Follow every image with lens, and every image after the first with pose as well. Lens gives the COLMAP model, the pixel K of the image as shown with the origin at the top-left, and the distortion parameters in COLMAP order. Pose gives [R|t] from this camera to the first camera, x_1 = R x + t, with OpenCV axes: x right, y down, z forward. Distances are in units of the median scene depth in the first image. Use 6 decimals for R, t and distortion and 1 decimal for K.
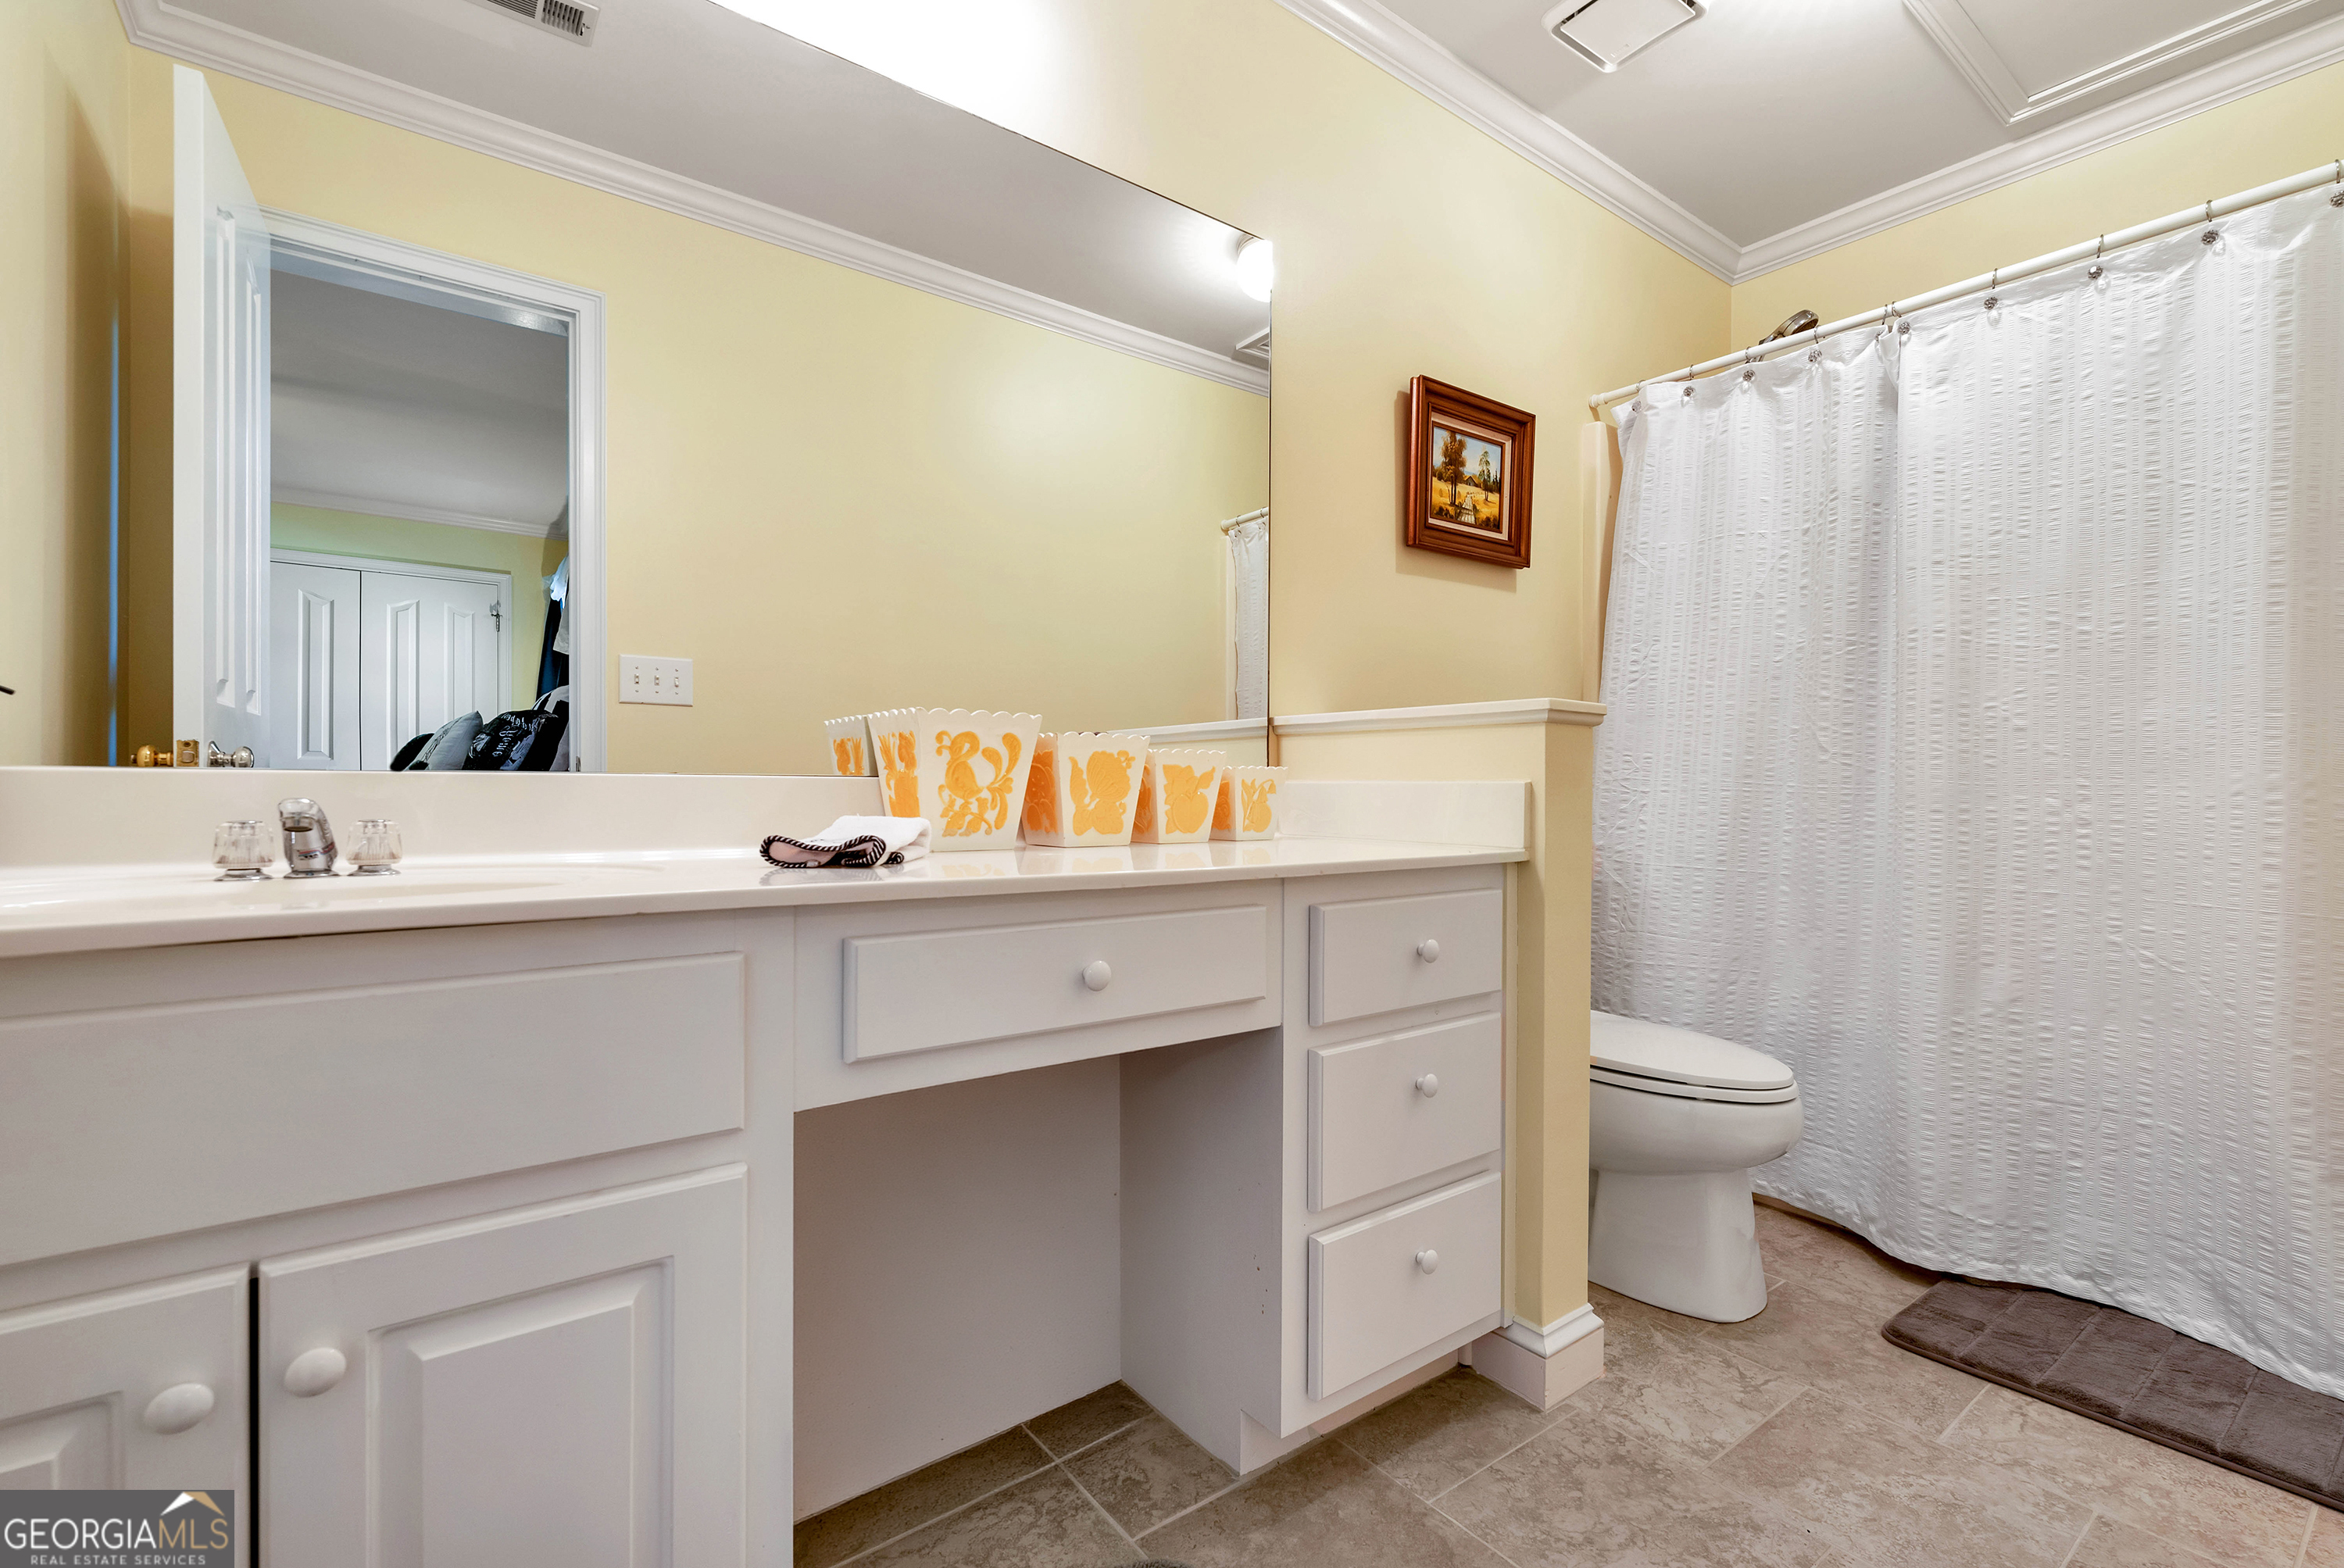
lens RADIAL K [[1051.0, 0, 1182.8], [0, 1051.0, 788.9], [0, 0, 1]] dist [0.004739, -0.000273]
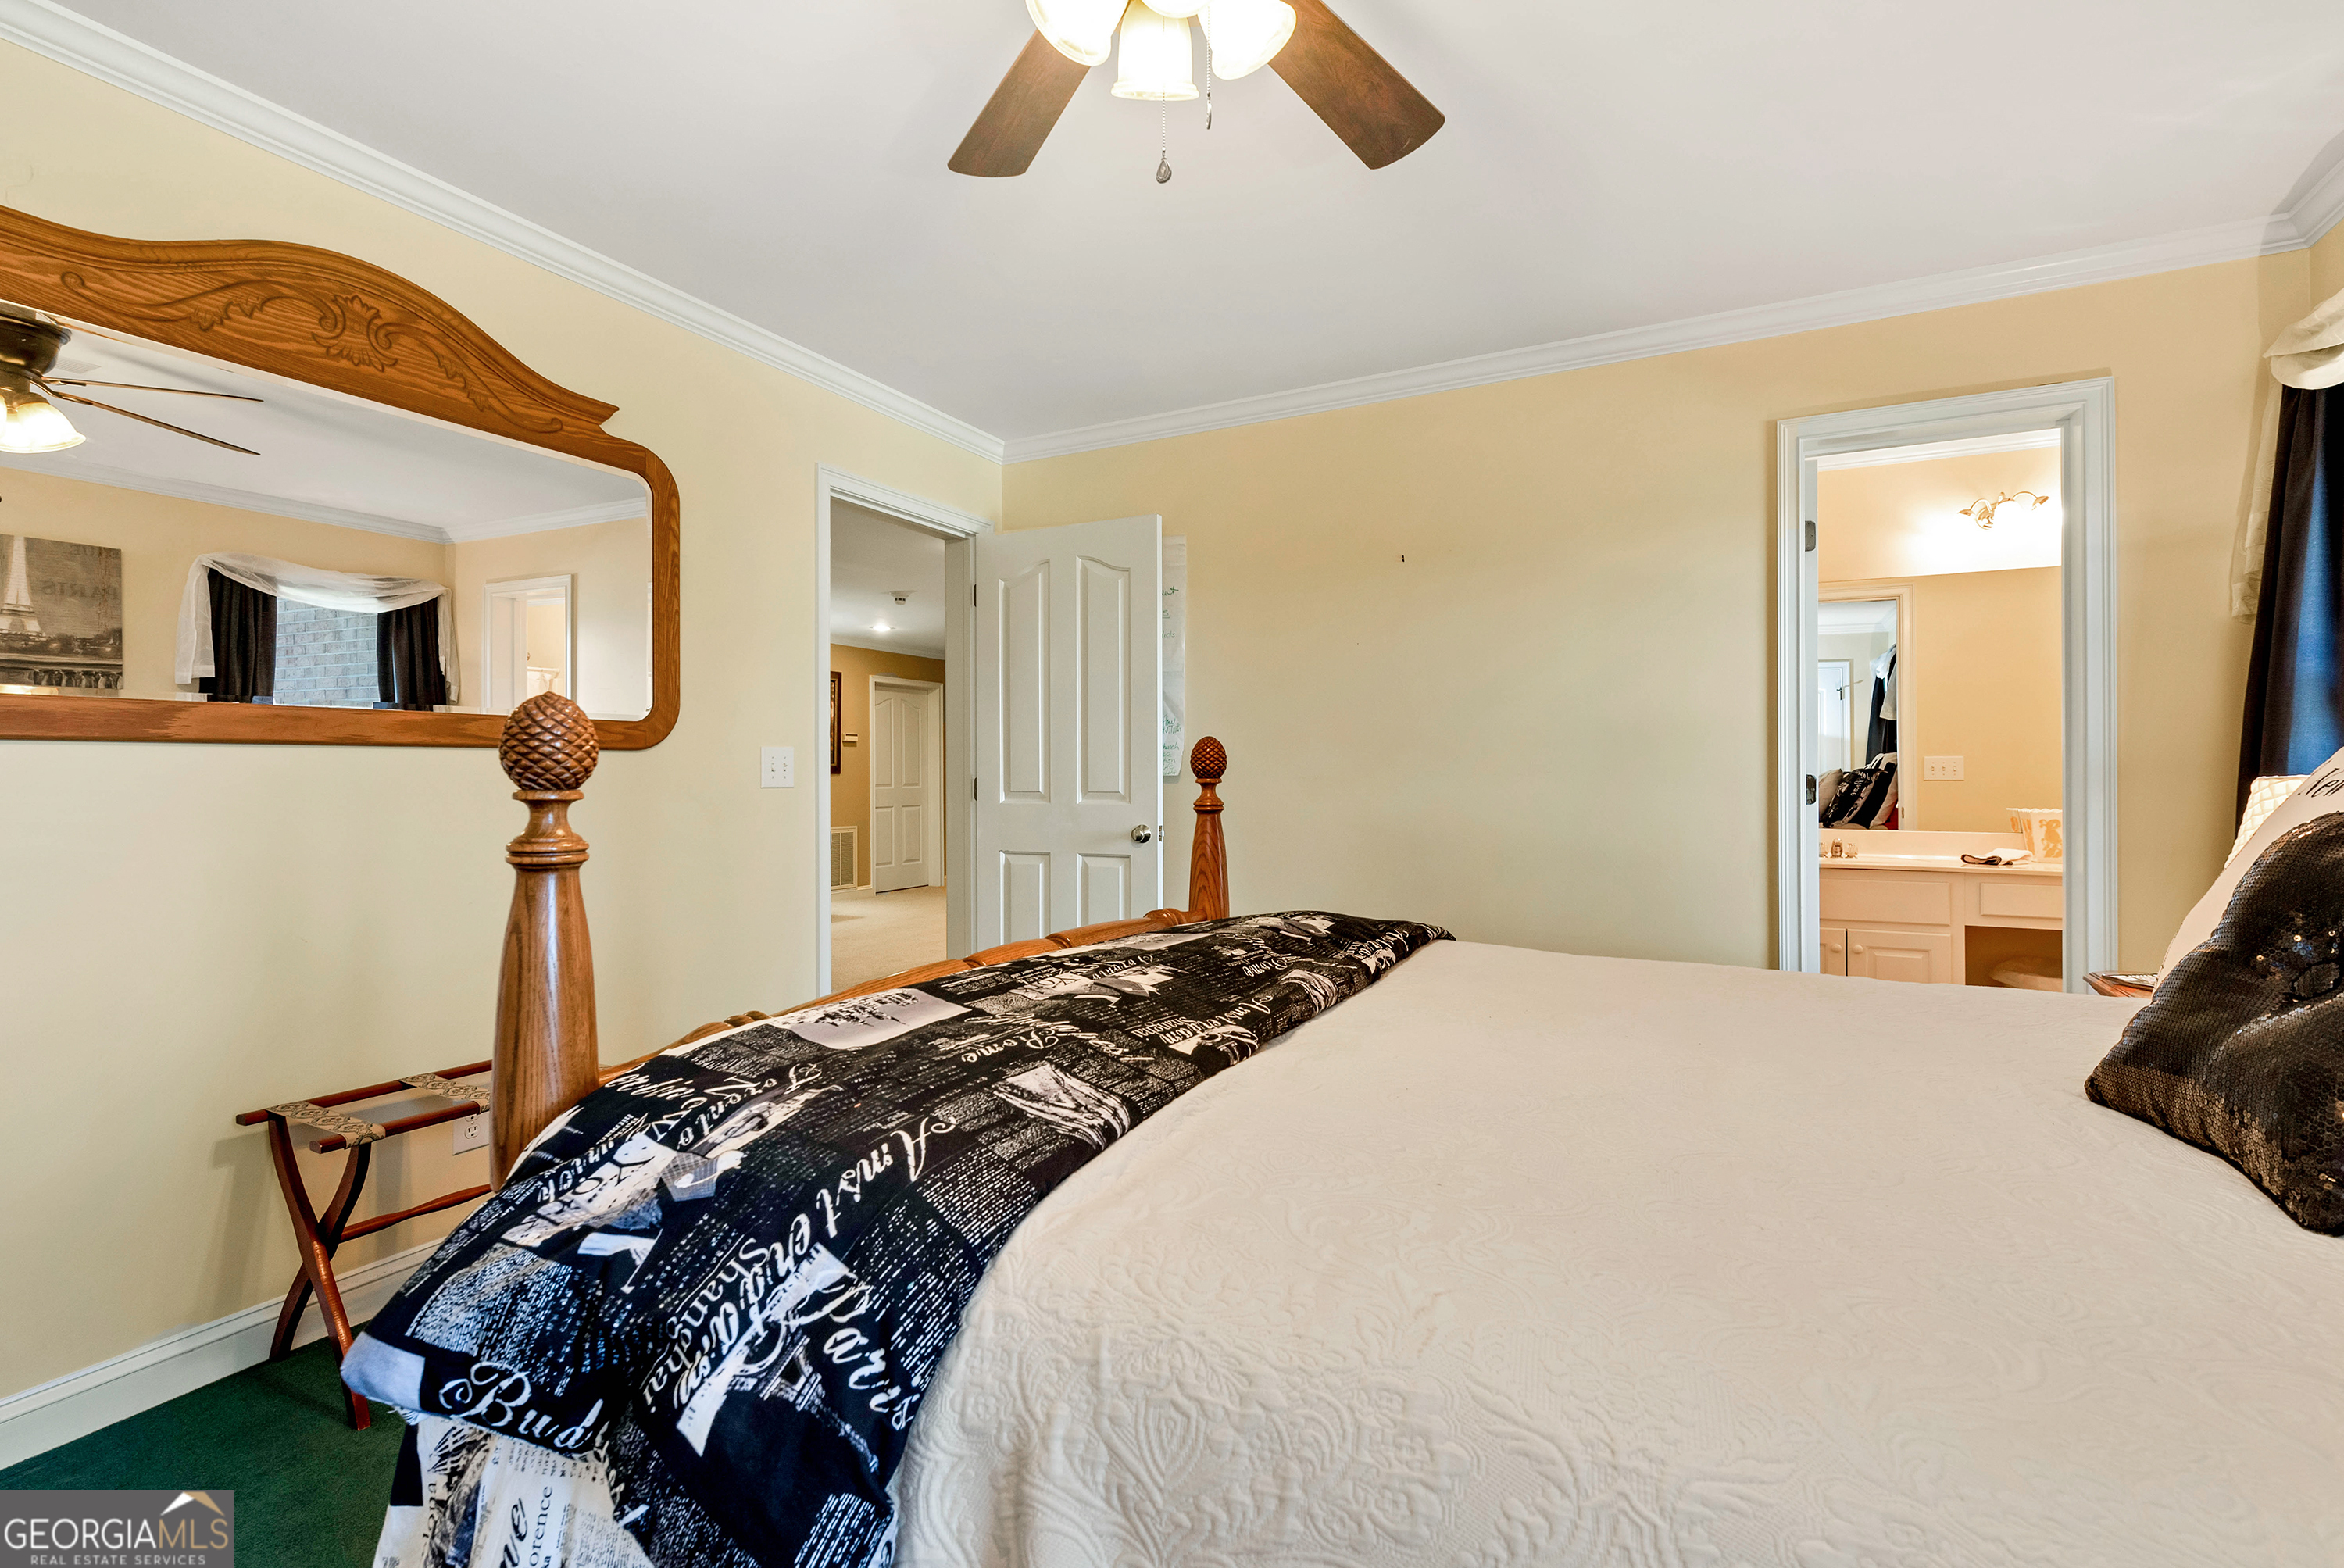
lens RADIAL K [[1051.0, 0, 1182.5], [0, 1051.0, 776.9], [0, 0, 1]] dist [0.004739, -0.000273]
pose [[0.439970, -0.009917, -0.897958, 1.279404], [0.007344, 0.999945, -0.007445, -0.162403], [0.897982, -0.003319, 0.440019, -2.279996]]
